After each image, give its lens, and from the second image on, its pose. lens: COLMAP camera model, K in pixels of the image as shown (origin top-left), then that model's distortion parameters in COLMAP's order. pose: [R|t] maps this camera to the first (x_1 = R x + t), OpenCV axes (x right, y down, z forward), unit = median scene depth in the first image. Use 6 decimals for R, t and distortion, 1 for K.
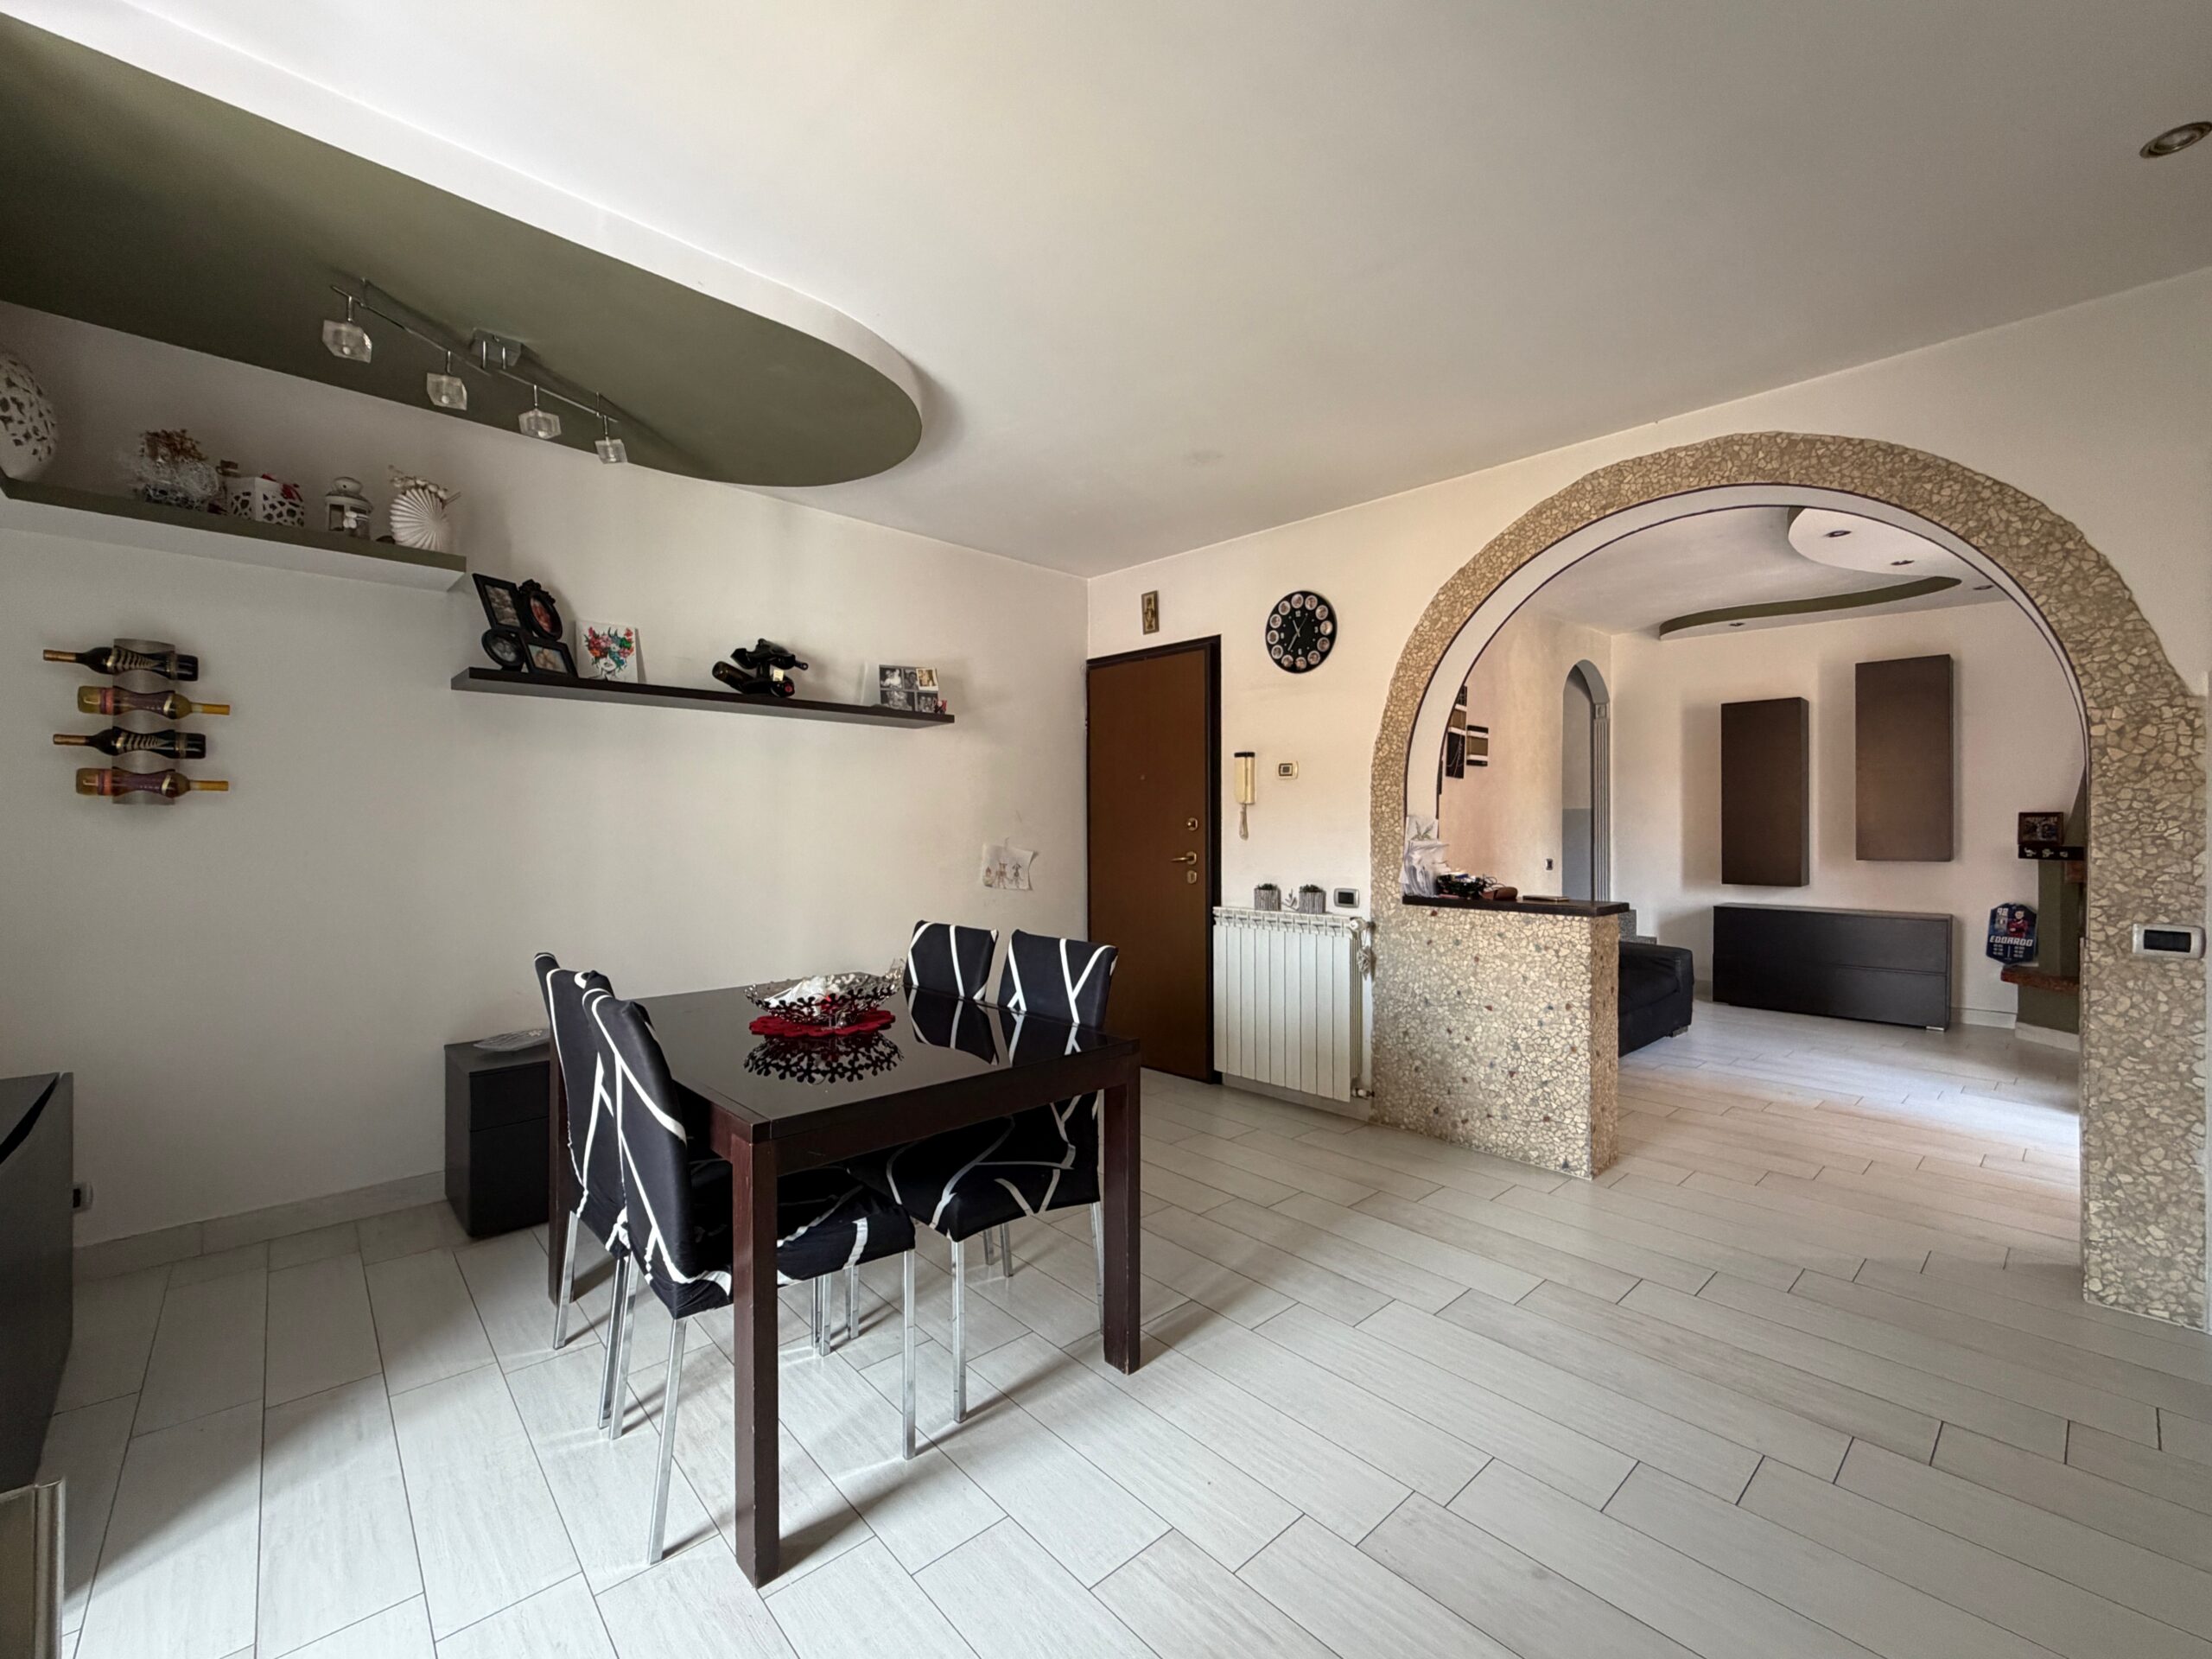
lens RADIAL K [[929.3, 0, 1091.5], [0, 929.3, 829.9], [0, 0, 1]] dist [0.003923, -0.000391]
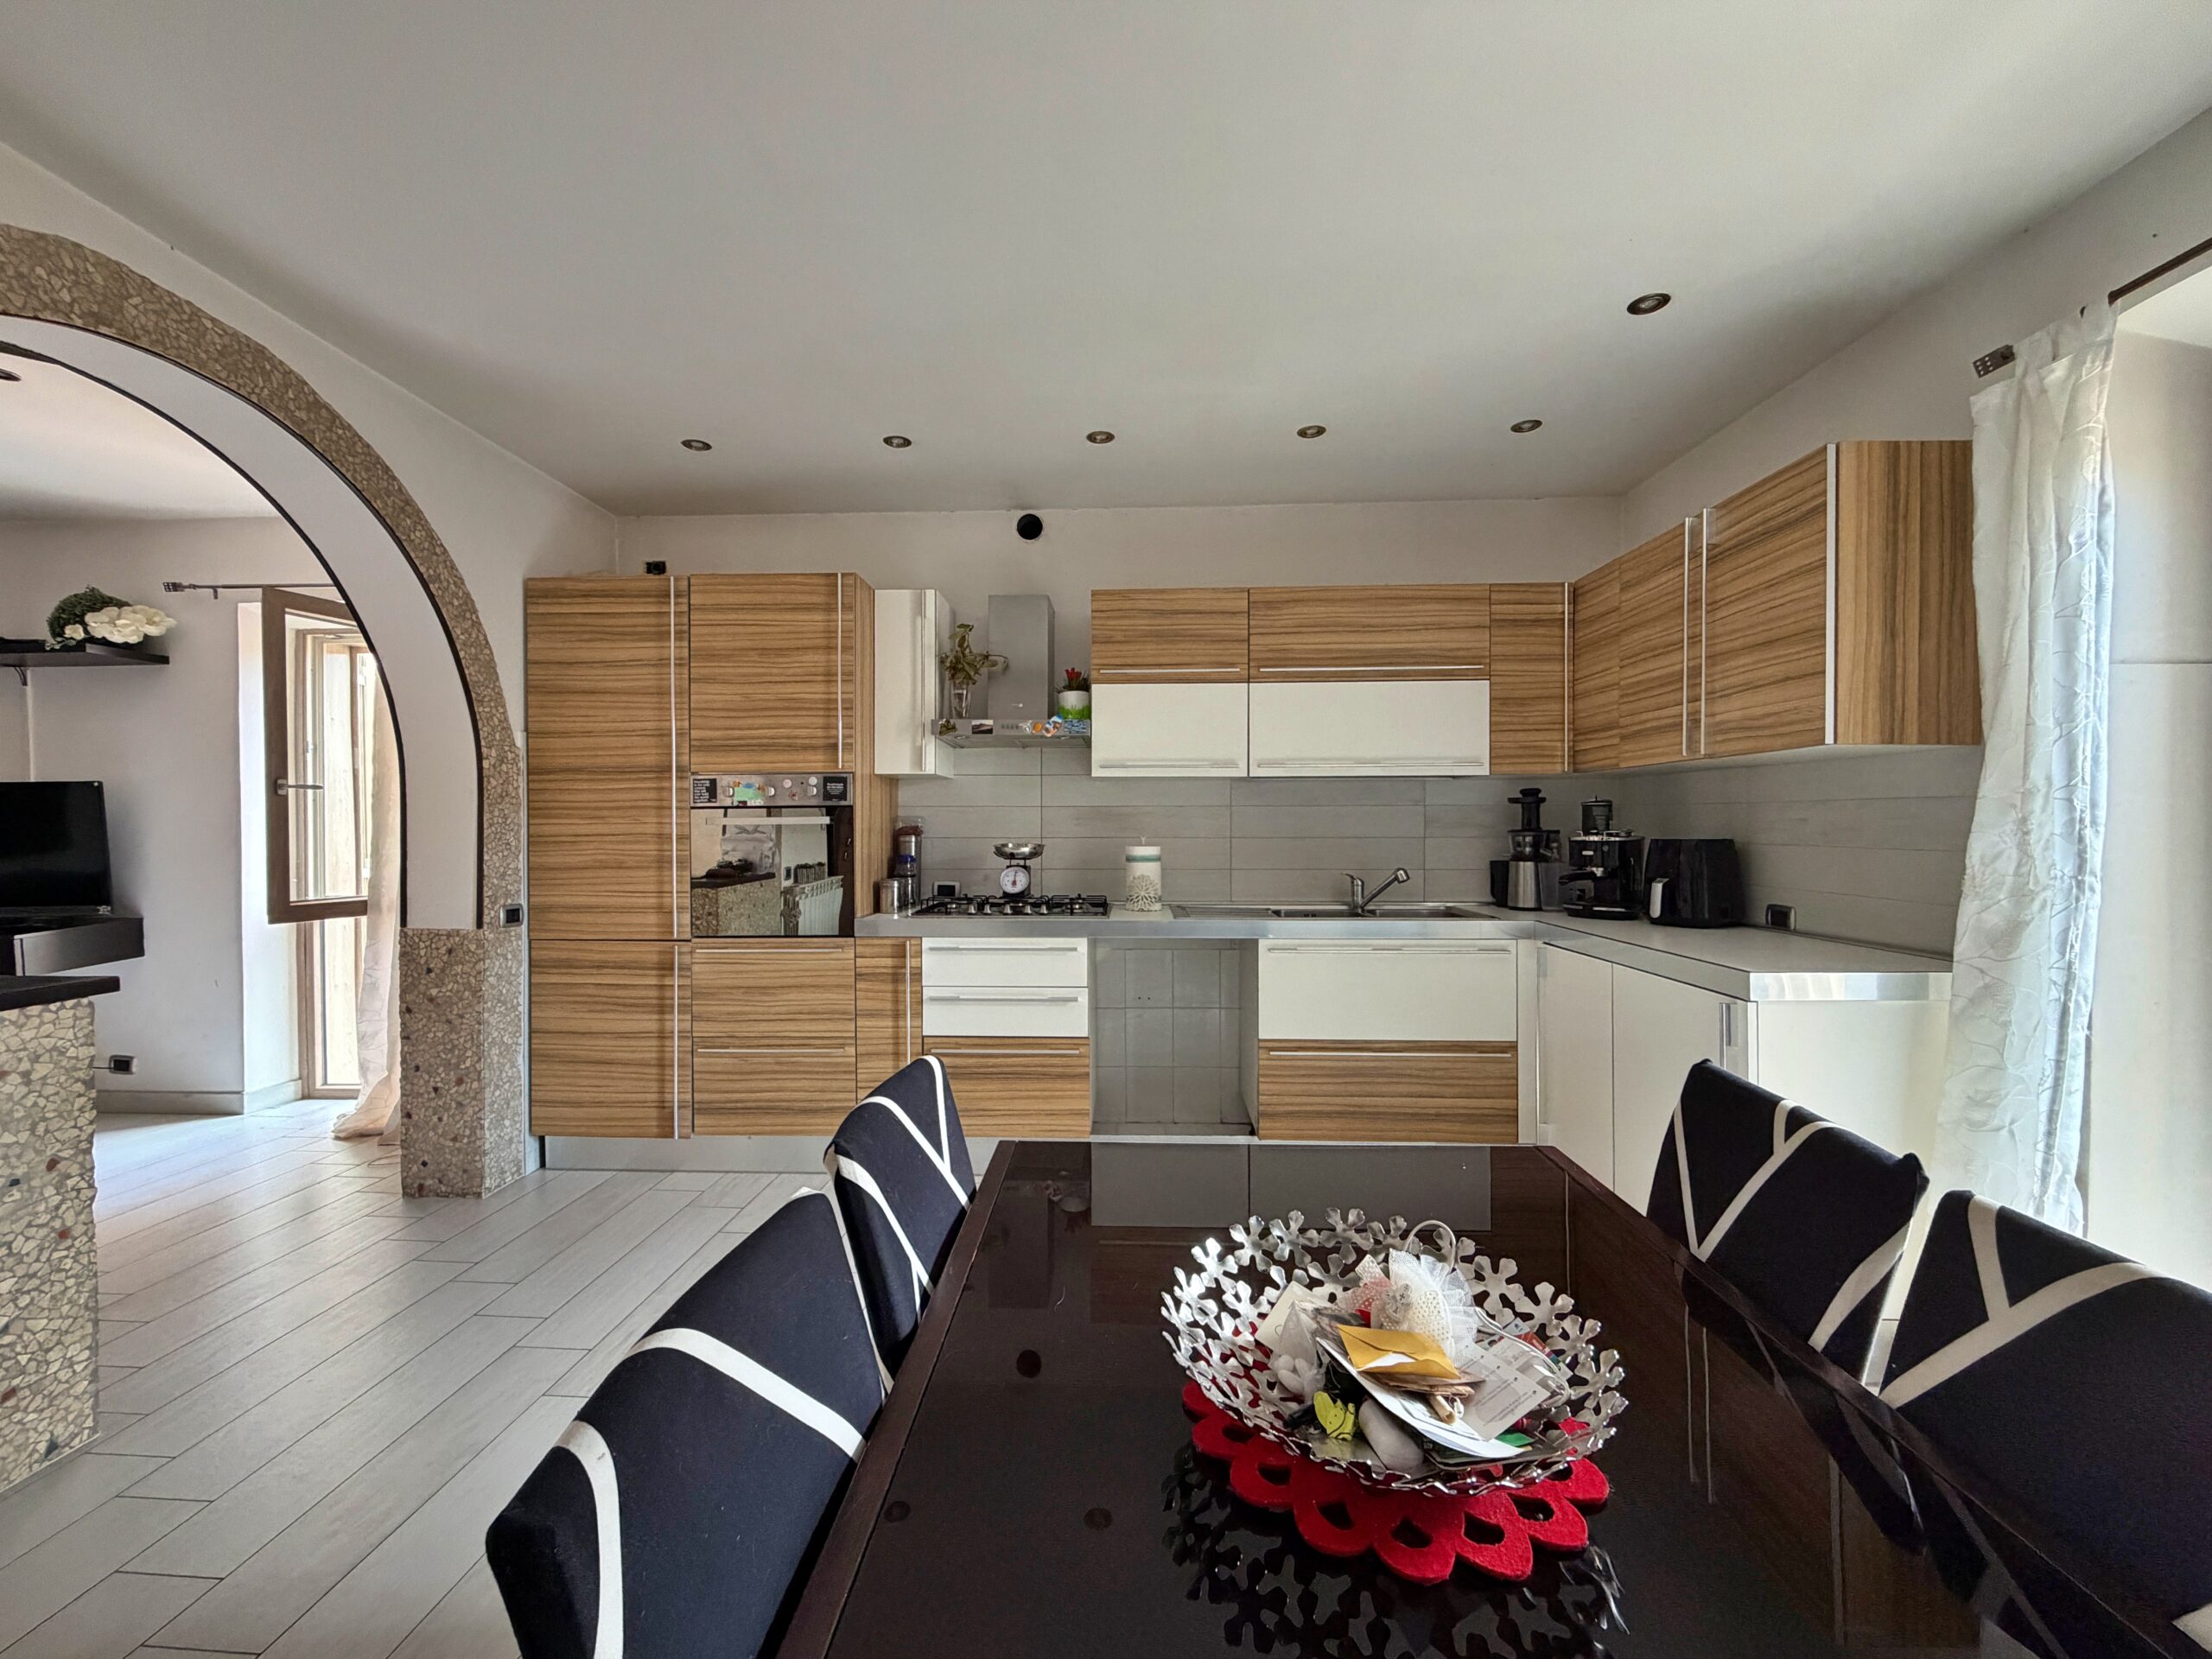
lens RADIAL K [[889.9, 0, 1106.0], [0, 889.9, 829.5], [0, 0, 1]] dist [0.001840, 0.000307]
pose [[-0.708787, -0.003575, 0.705414, -0.279204], [0.003250, 0.999960, 0.008334, -0.013329], [-0.705415, 0.008200, -0.708747, 0.810693]]
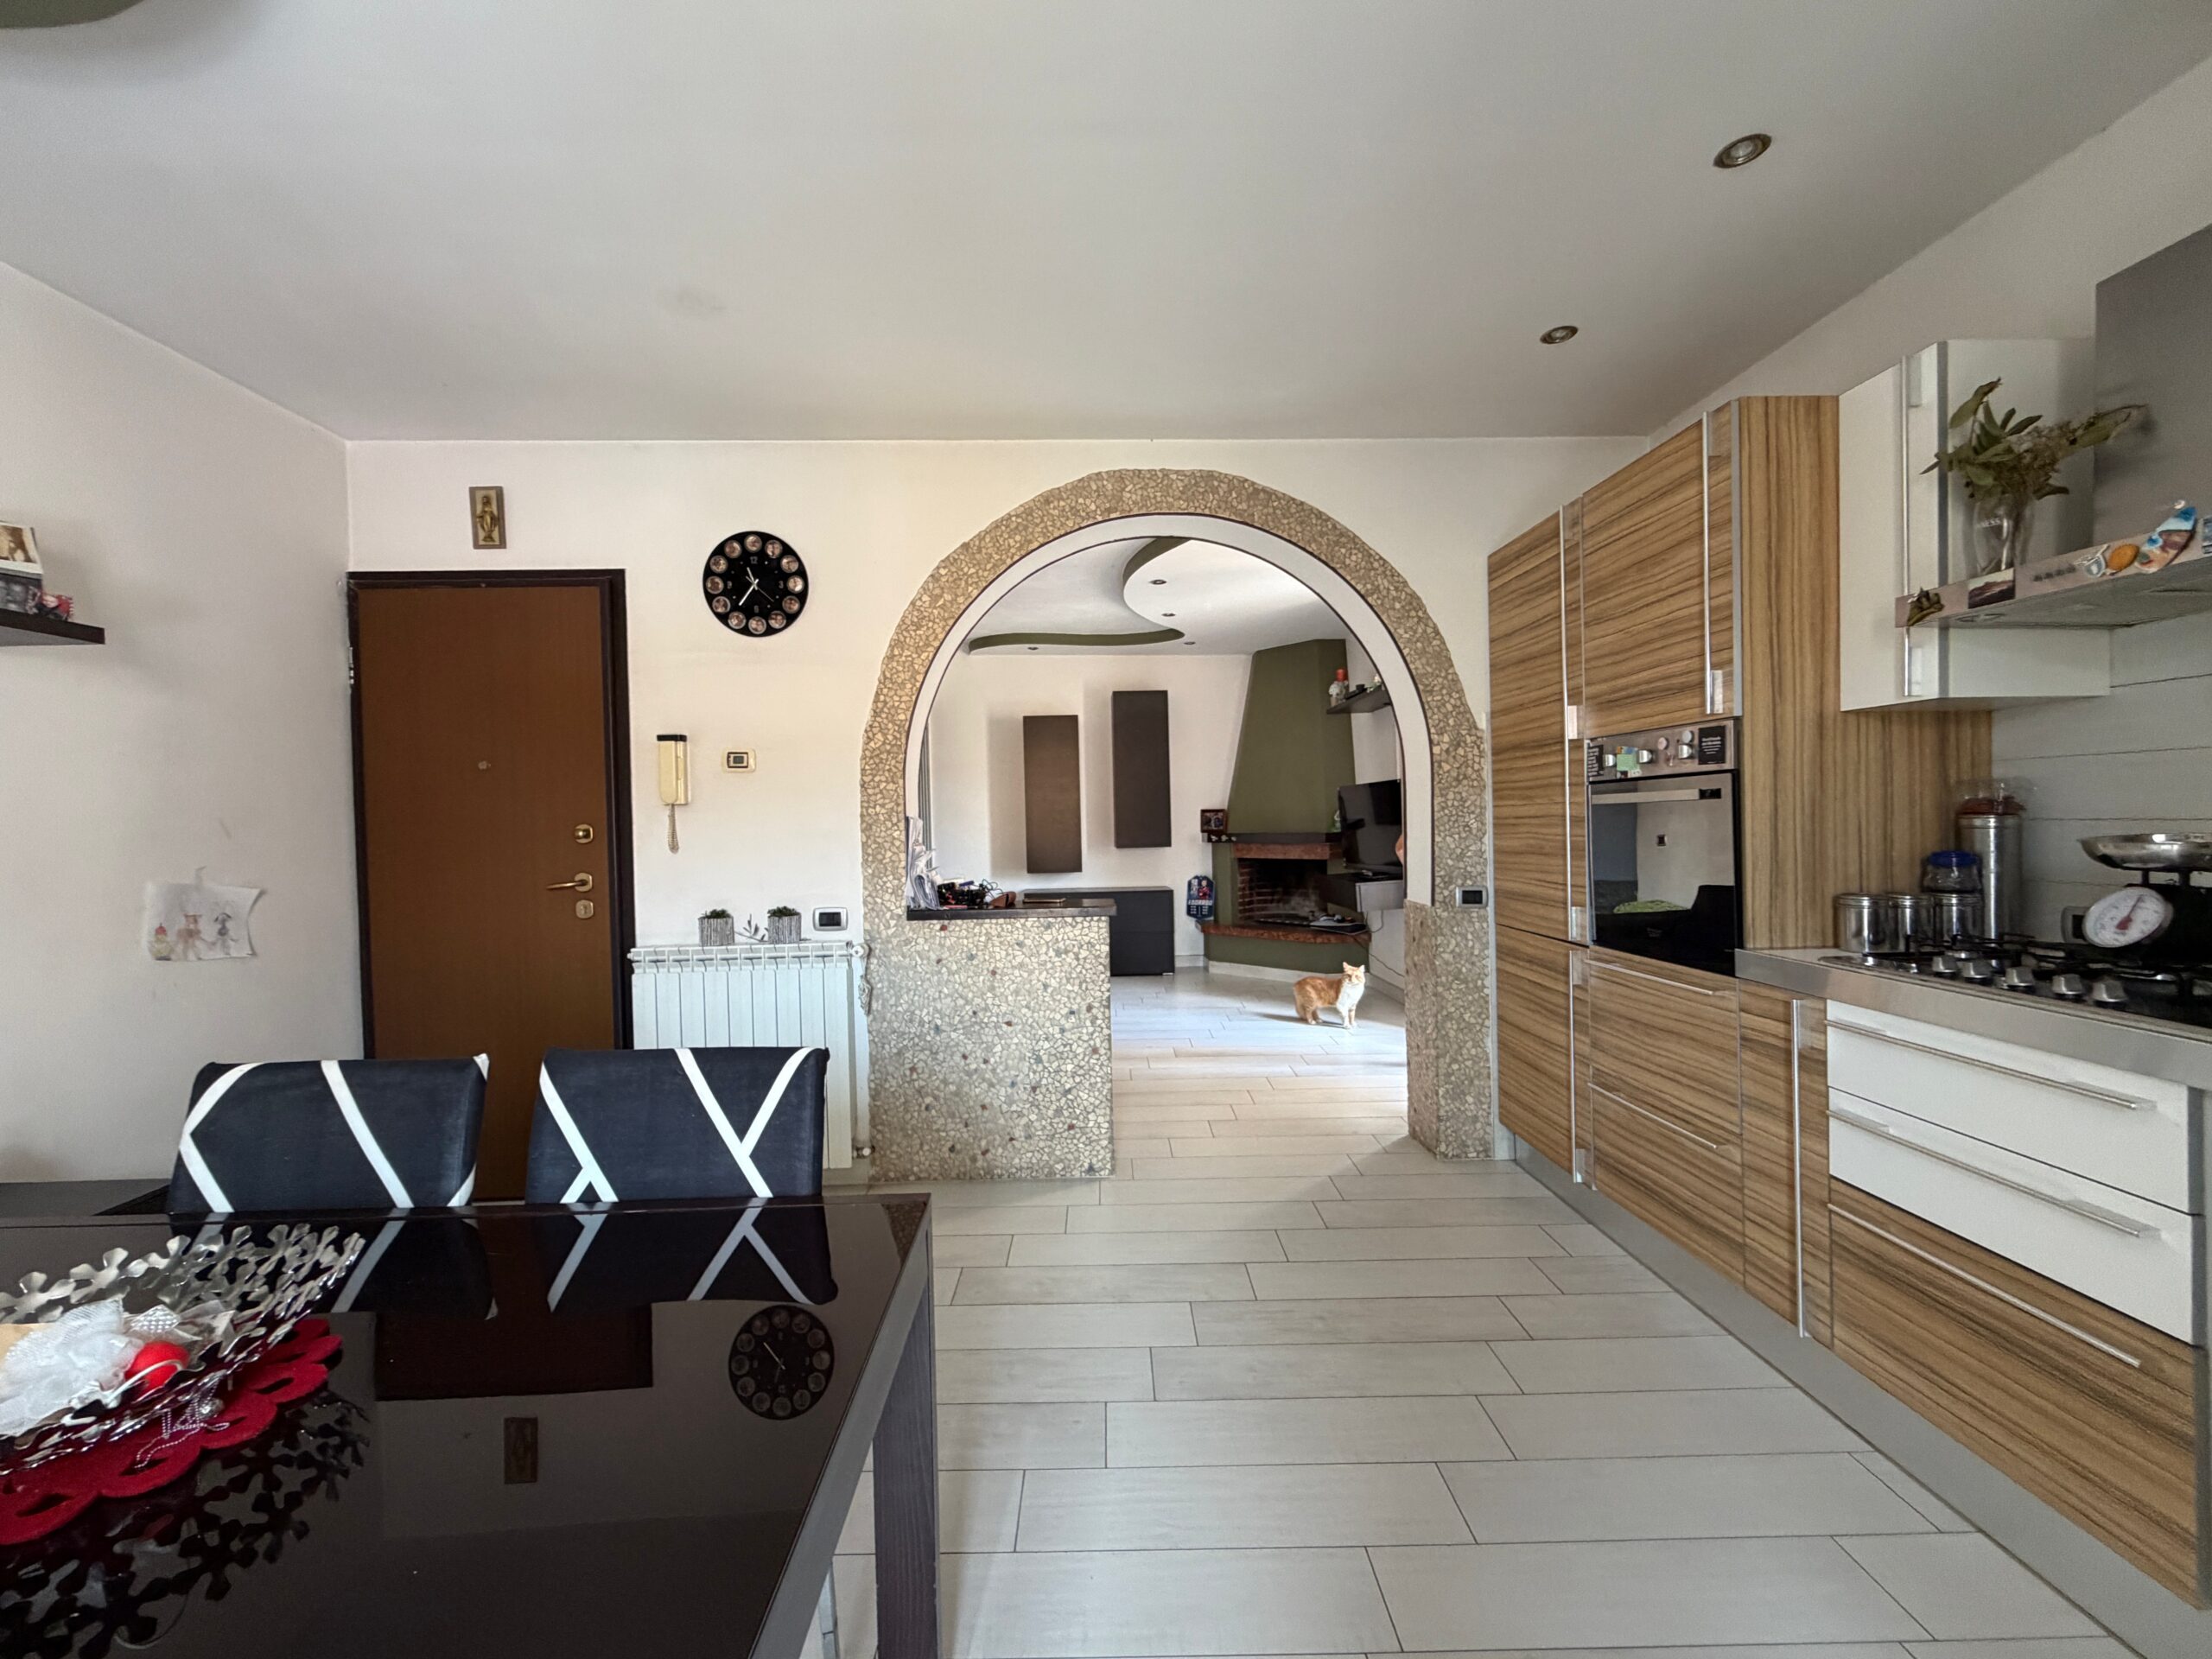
lens RADIAL K [[920.3, 0, 1106.0], [0, 920.3, 829.5], [0, 0, 1]] dist [0.000510, -0.000193]
pose [[0.662526, -0.022953, 0.748687, -0.177161], [0.023624, 0.999673, 0.009742, -0.008157], [-0.748666, 0.011232, 0.662852, 0.292455]]
